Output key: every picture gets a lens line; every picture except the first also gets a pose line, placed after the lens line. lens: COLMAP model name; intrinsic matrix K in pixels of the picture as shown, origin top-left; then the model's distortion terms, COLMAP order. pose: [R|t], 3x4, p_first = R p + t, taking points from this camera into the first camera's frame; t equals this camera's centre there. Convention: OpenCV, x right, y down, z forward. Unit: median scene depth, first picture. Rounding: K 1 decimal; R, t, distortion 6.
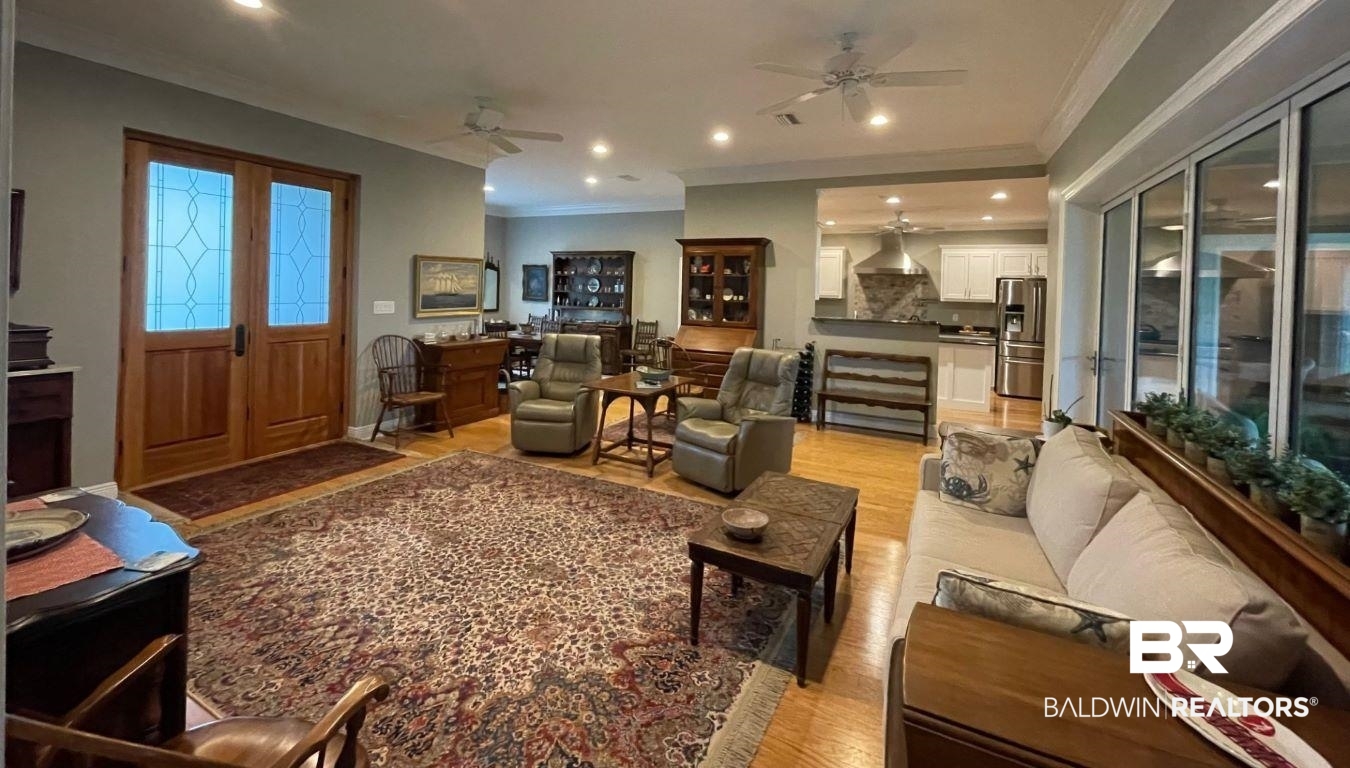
lens RADIAL K [[533.2, 0, 674.6], [0, 533.2, 379.9], [0, 0, 1]] dist [0.002031, 0.000322]
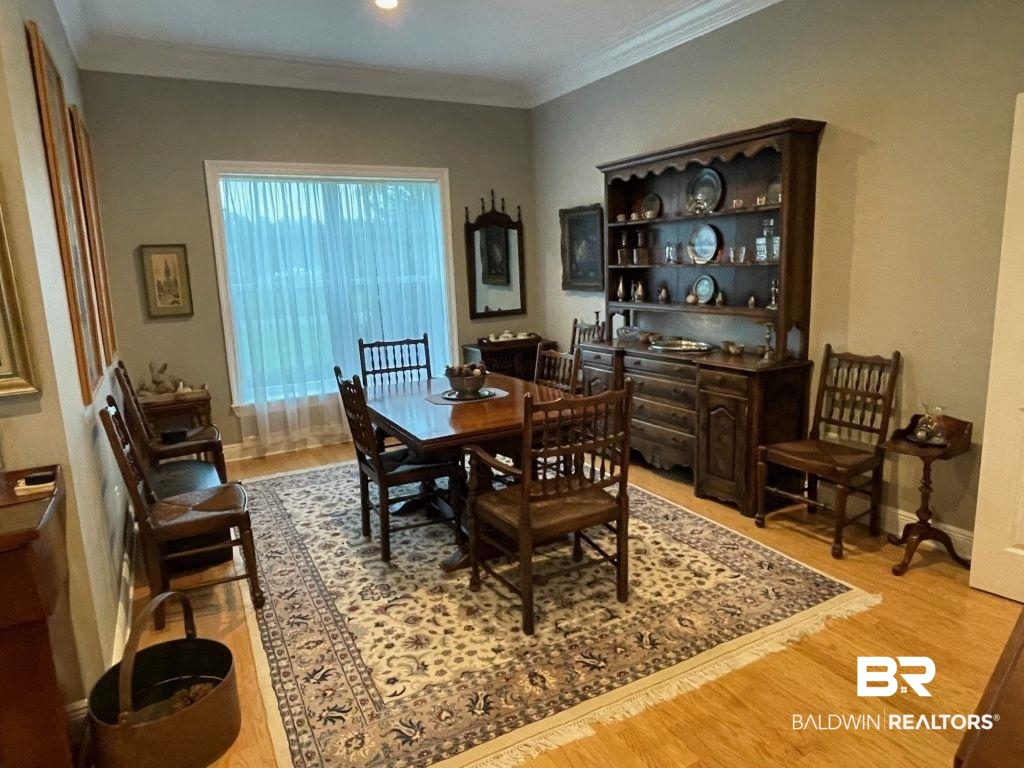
lens RADIAL K [[654.9, 0, 513.2], [0, 654.9, 385.0], [0, 0, 1]] dist [-0.002671, -0.000698]
pose [[0.824428, 0.045112, -0.564166, -0.004662], [-0.030291, 0.998907, 0.035610, -0.100418], [0.565156, -0.012268, 0.824893, 0.596579]]
